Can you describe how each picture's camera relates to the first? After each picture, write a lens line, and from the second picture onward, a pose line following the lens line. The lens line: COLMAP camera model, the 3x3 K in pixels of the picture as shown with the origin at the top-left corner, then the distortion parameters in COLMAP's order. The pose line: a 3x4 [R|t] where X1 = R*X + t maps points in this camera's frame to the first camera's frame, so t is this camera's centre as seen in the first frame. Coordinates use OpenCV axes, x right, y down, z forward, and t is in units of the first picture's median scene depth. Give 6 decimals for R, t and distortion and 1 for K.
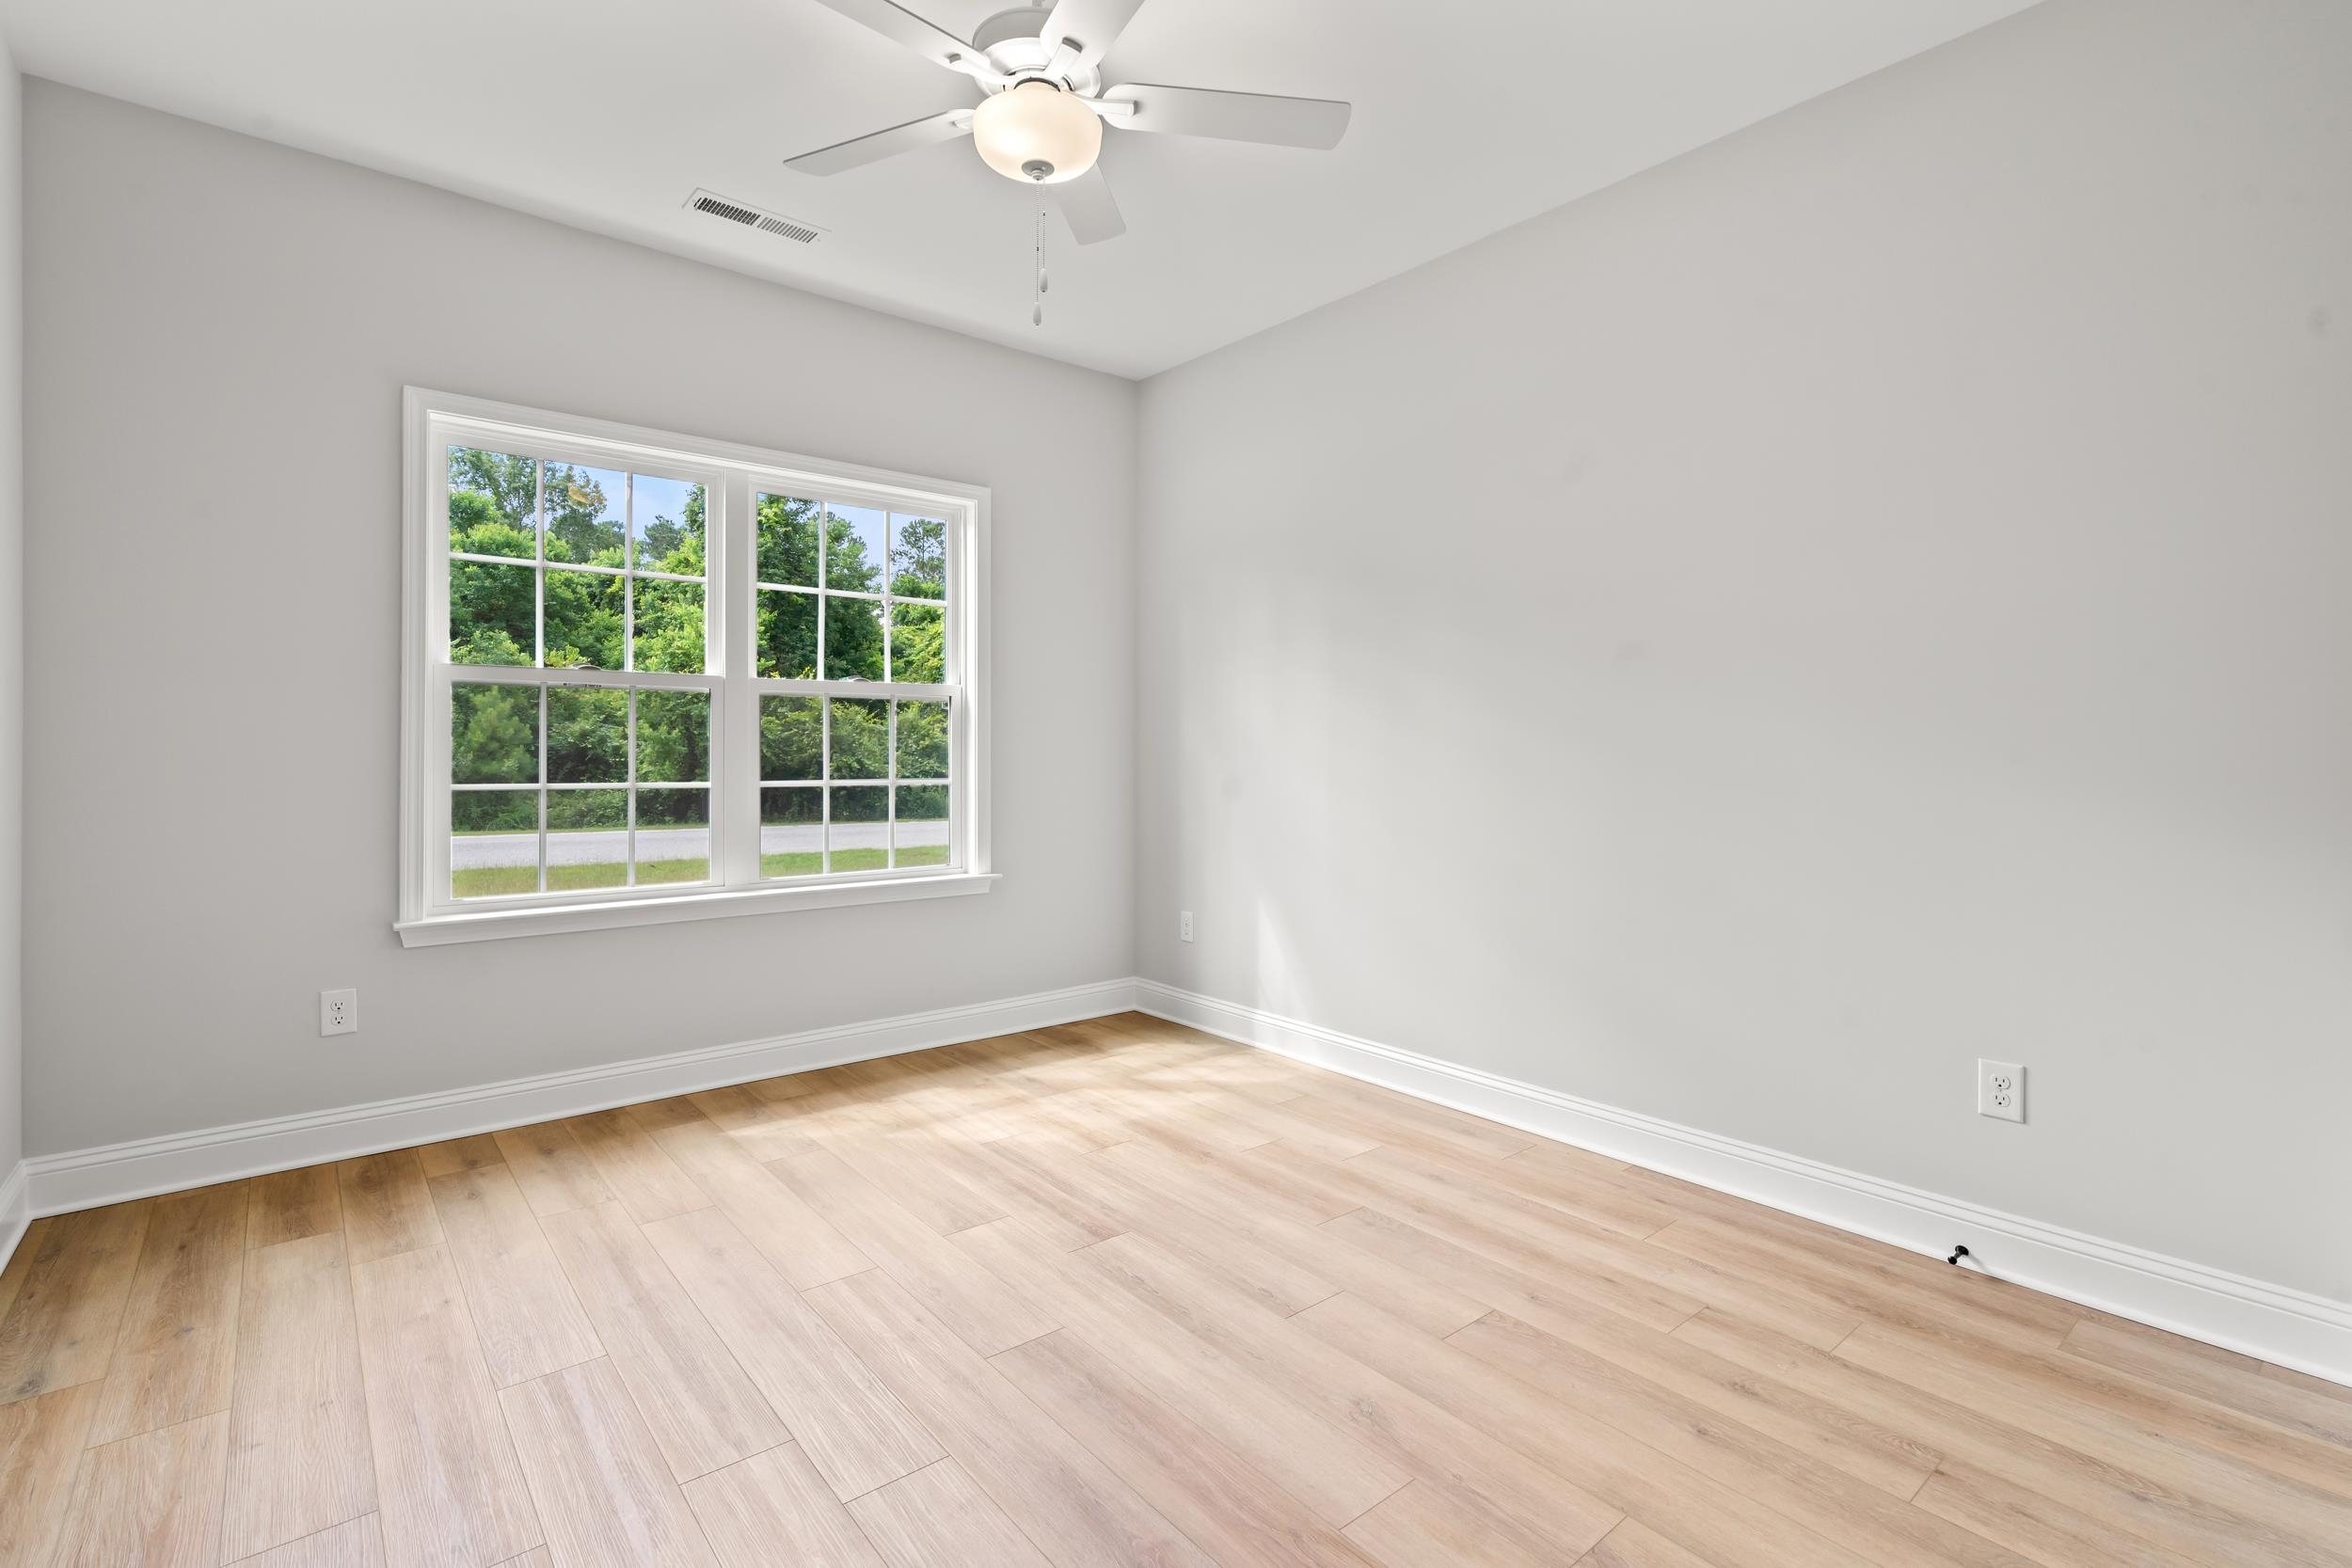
lens RADIAL K [[1090.7, 0, 1172.6], [0, 1090.7, 744.4], [0, 0, 1]] dist [-0.002588, -0.000477]
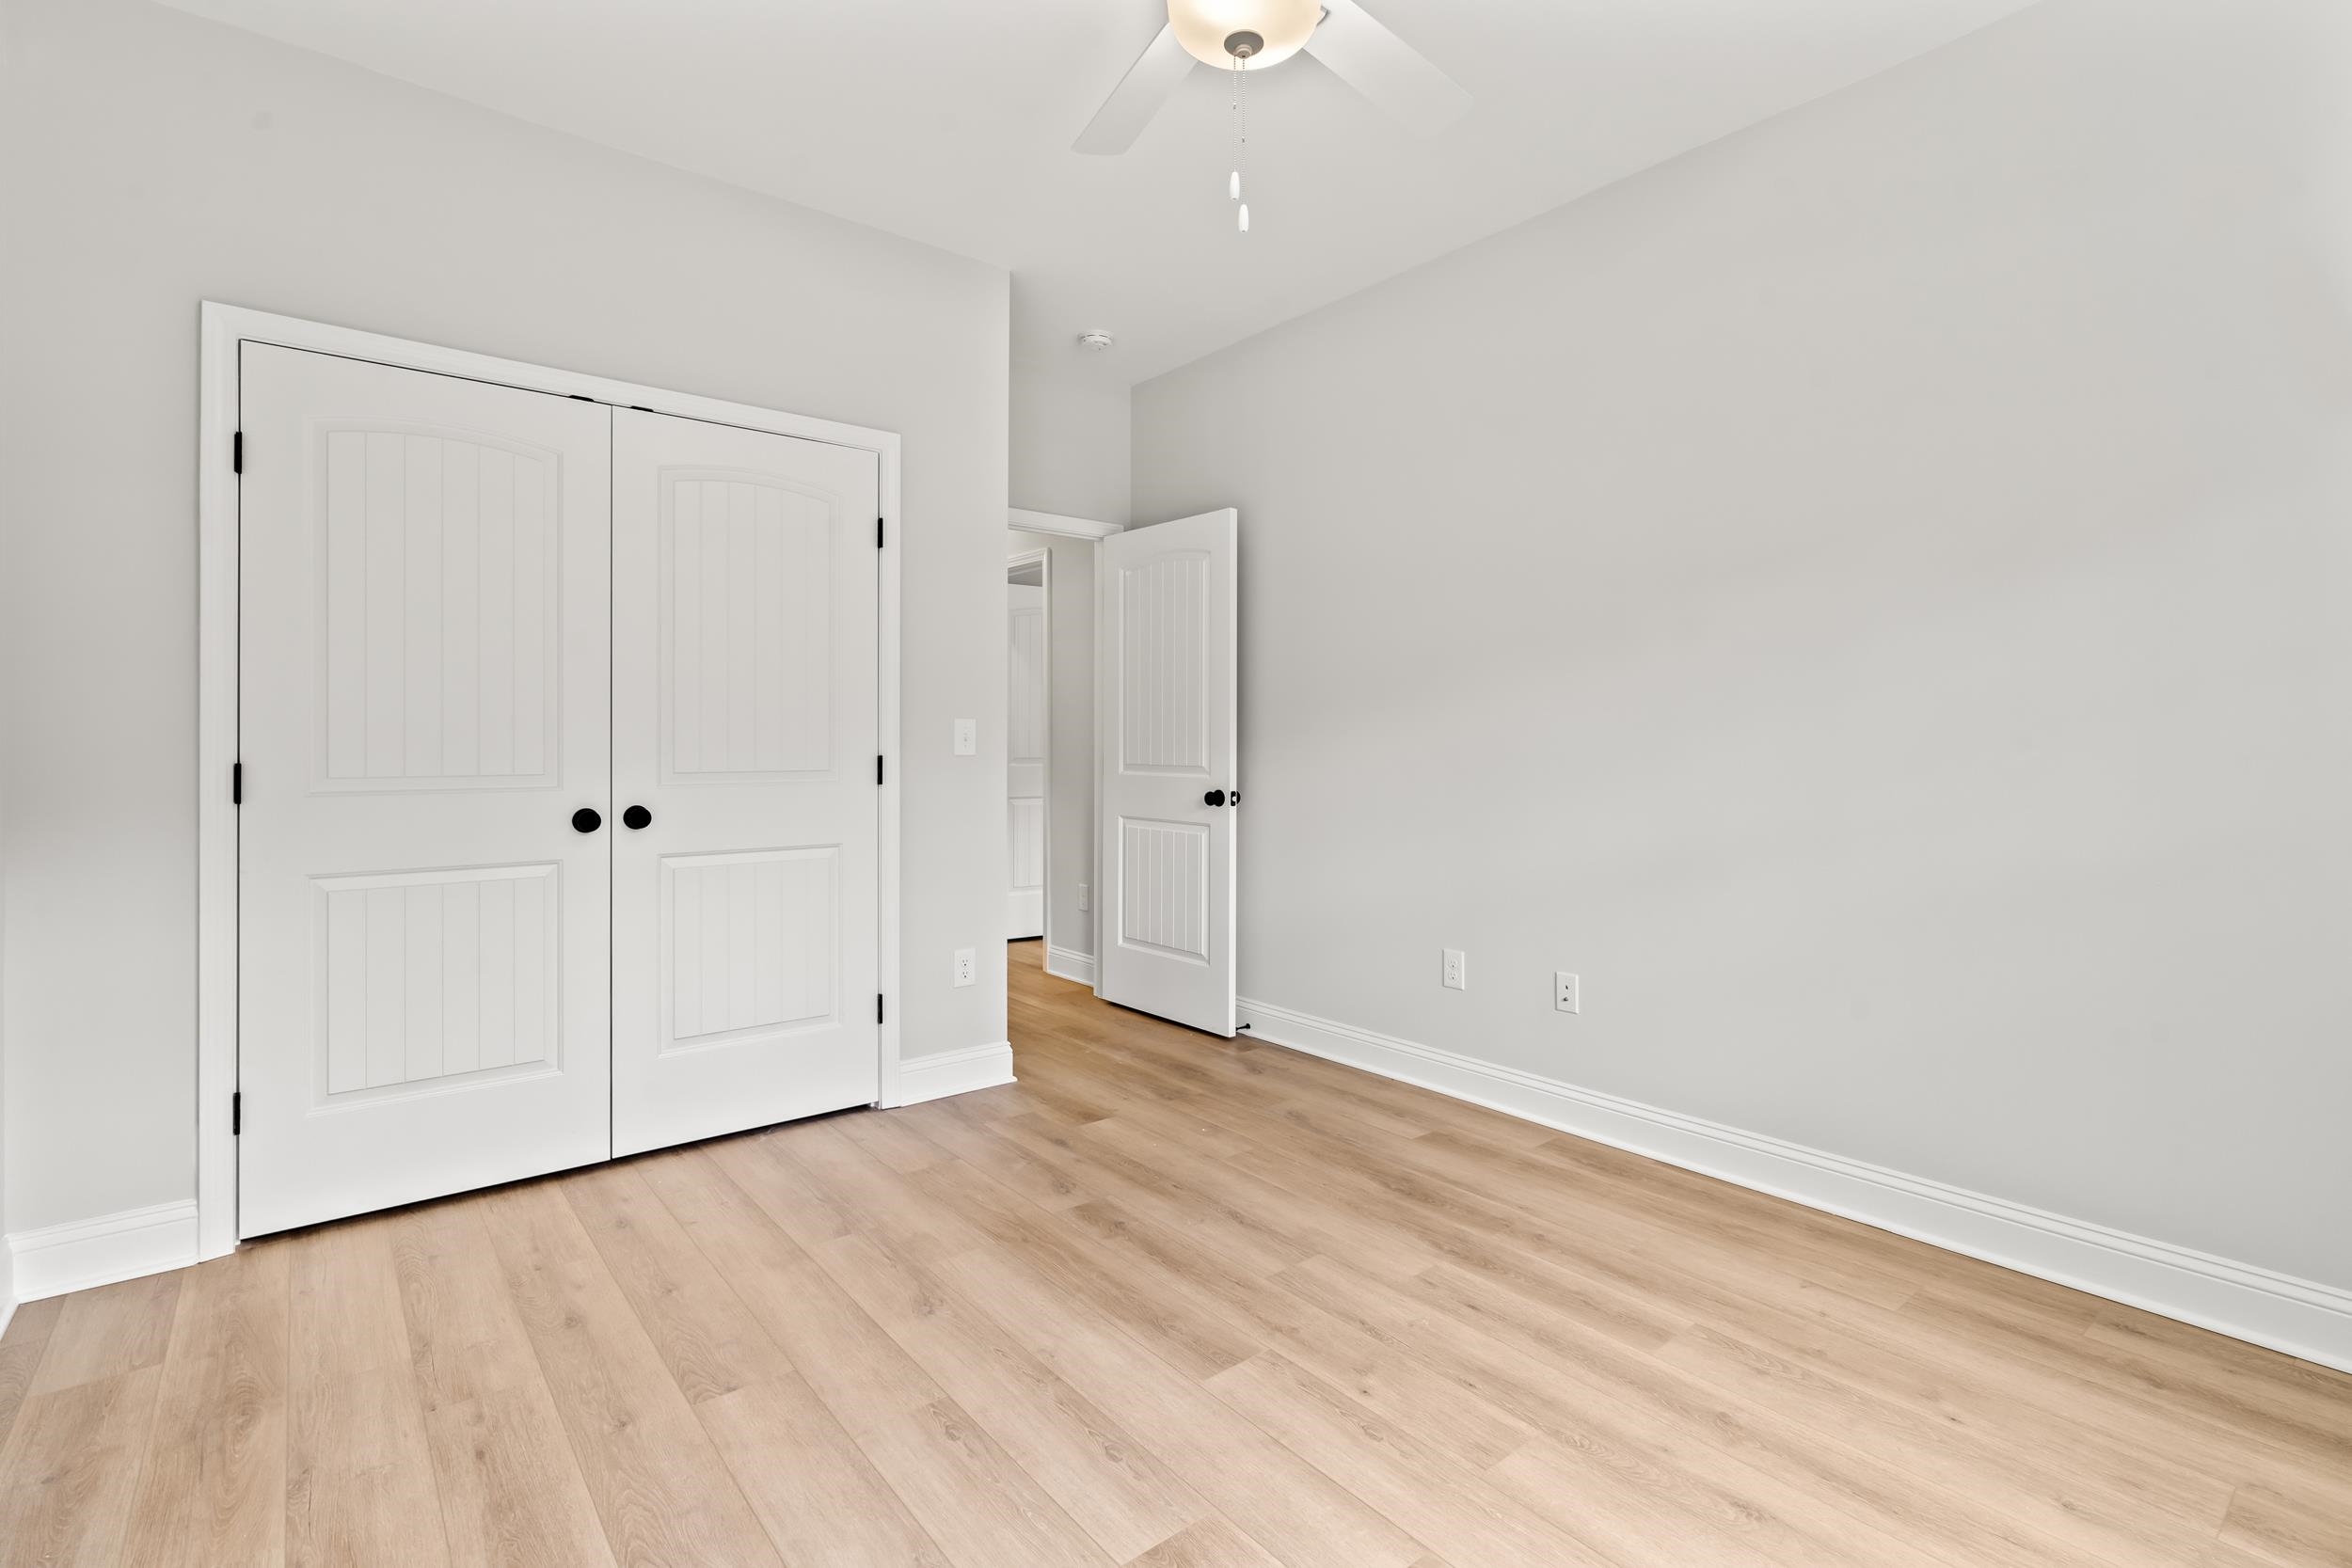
lens RADIAL K [[1090.7, 0, 1172.6], [0, 1090.7, 744.4], [0, 0, 1]] dist [-0.002588, -0.000477]
pose [[-0.999941, -0.004998, 0.009669, -0.087766], [-0.005048, 0.999974, -0.005206, 0.009375], [-0.009643, -0.005254, -0.999940, 1.992228]]
